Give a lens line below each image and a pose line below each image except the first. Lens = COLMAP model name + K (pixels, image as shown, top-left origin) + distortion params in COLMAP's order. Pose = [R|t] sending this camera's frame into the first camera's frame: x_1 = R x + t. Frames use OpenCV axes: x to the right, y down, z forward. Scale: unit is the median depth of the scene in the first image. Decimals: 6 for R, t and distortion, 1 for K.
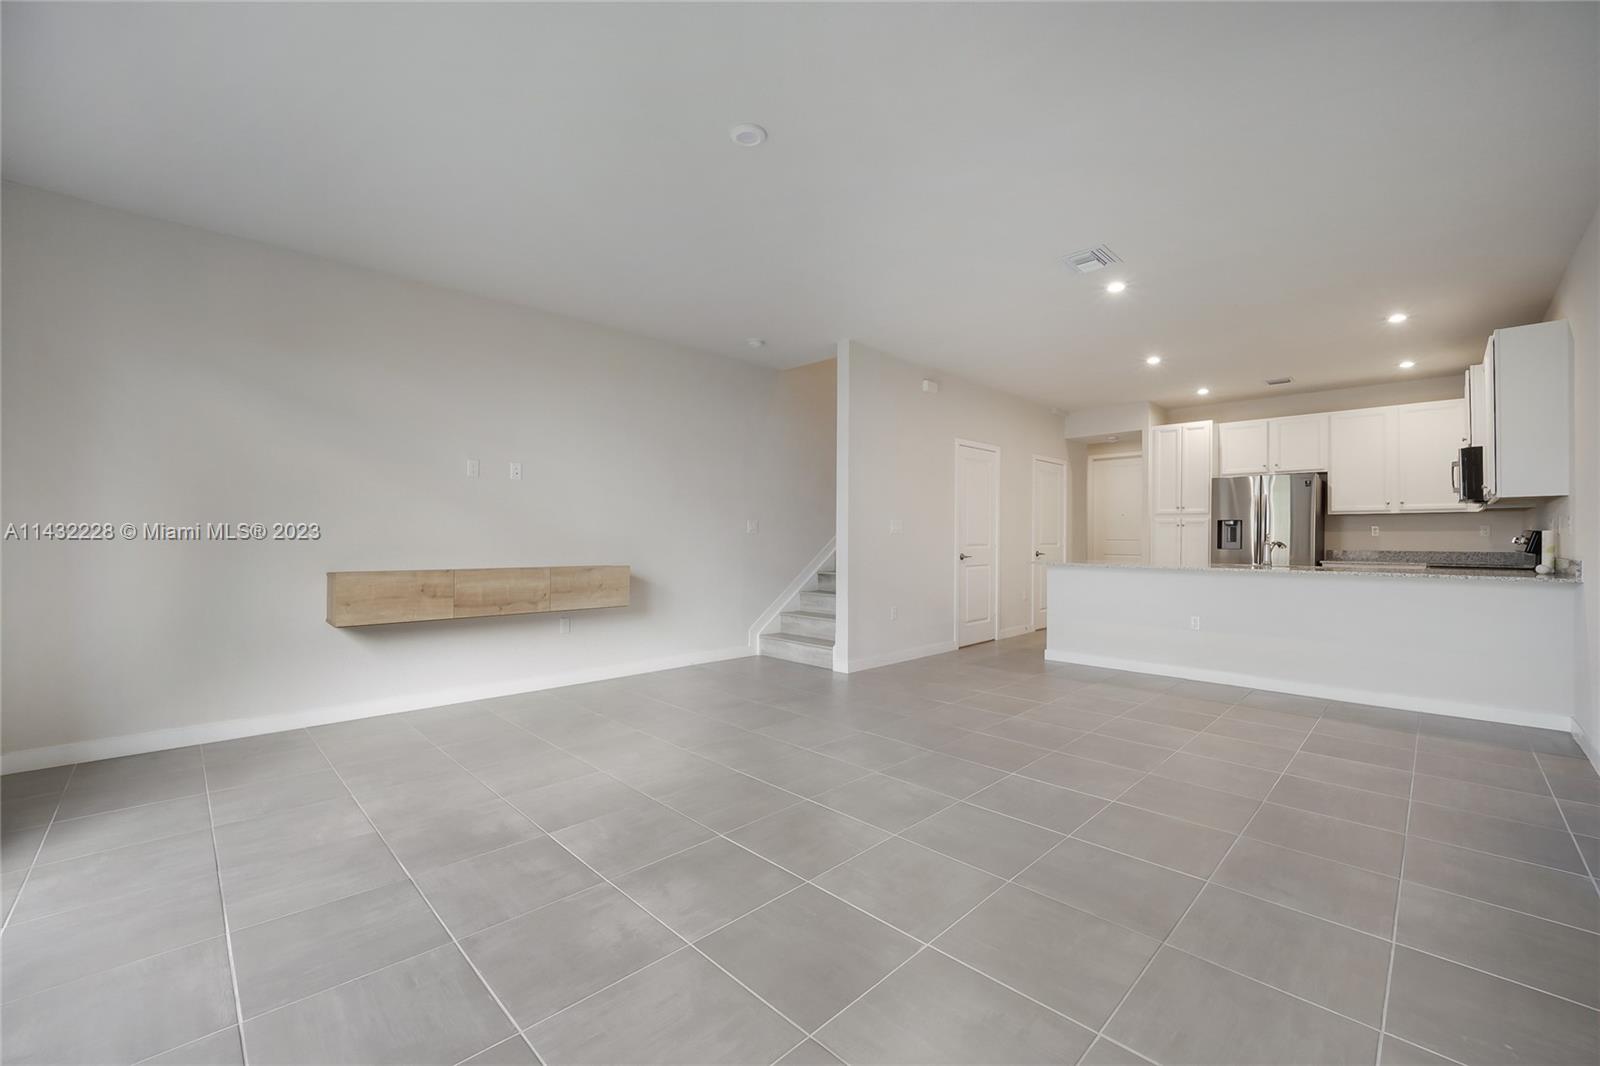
lens RADIAL K [[647.1, 0, 800.3], [0, 647.1, 539.8], [0, 0, 1]] dist [-0.018064, -0.001127]
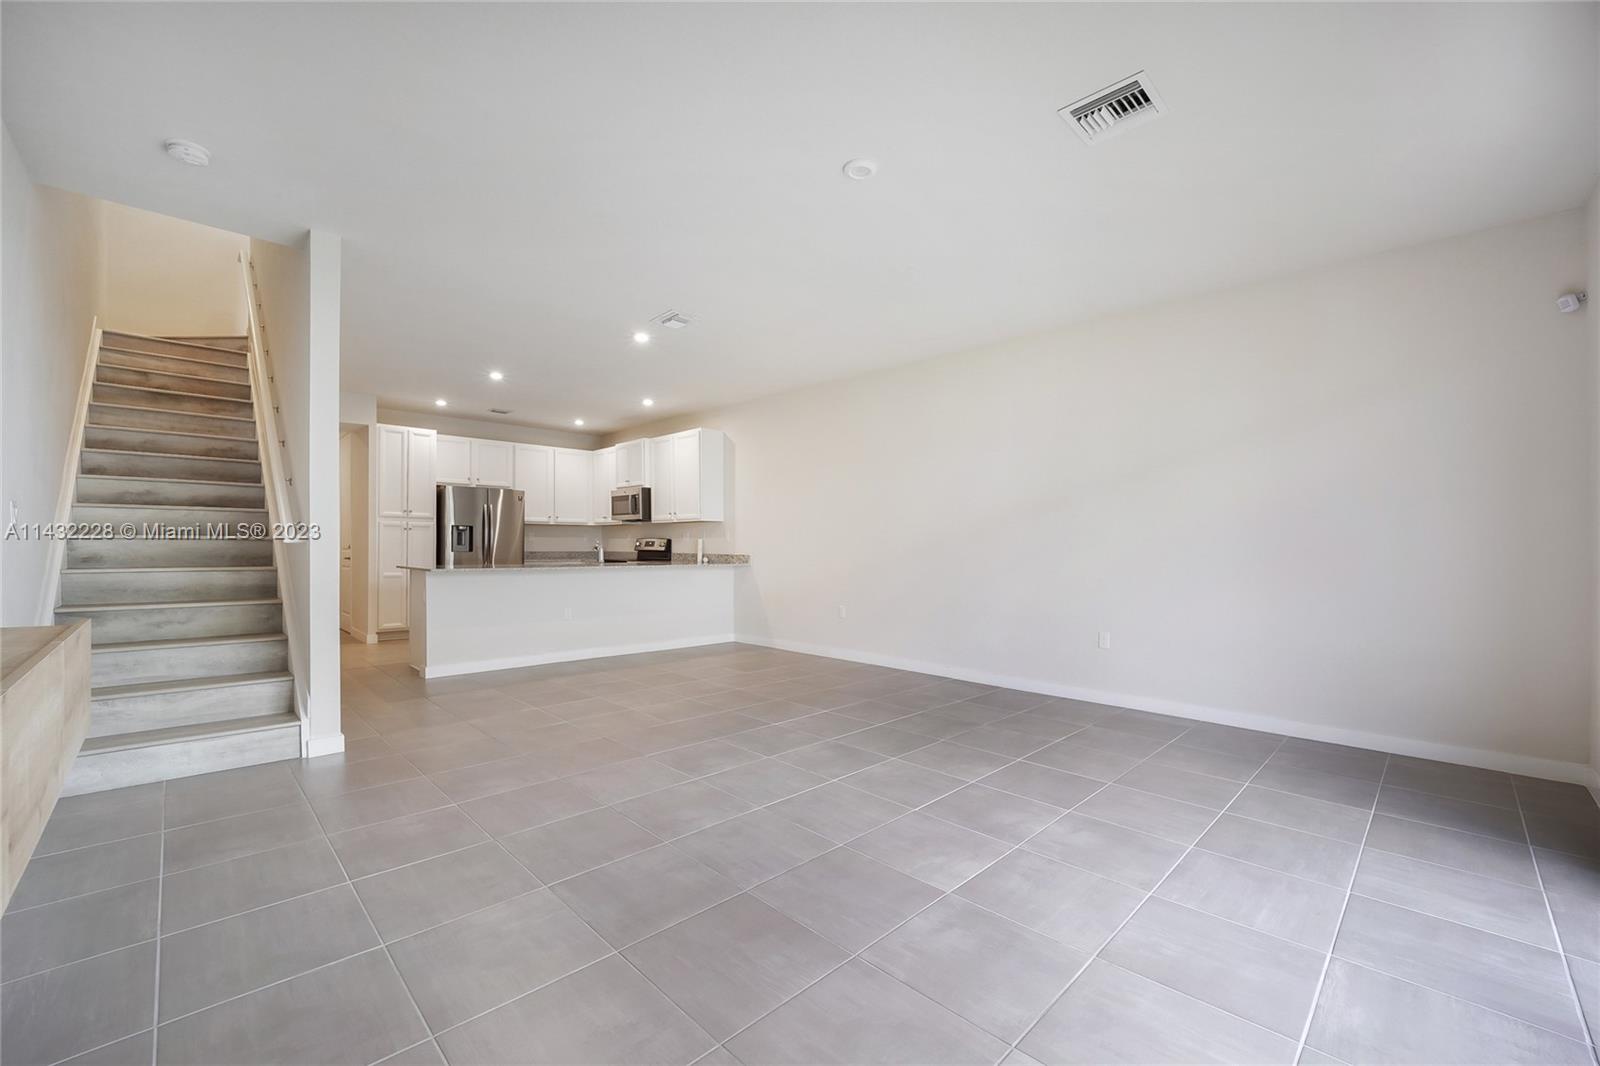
lens RADIAL K [[647.1, 0, 801.1], [0, 647.1, 539.2], [0, 0, 1]] dist [-0.018064, -0.001127]
pose [[0.007578, 0.004953, 0.999959, -0.644491], [-0.002299, 0.999985, -0.004936, -0.004549], [-0.999969, -0.002261, 0.007590, 0.611746]]
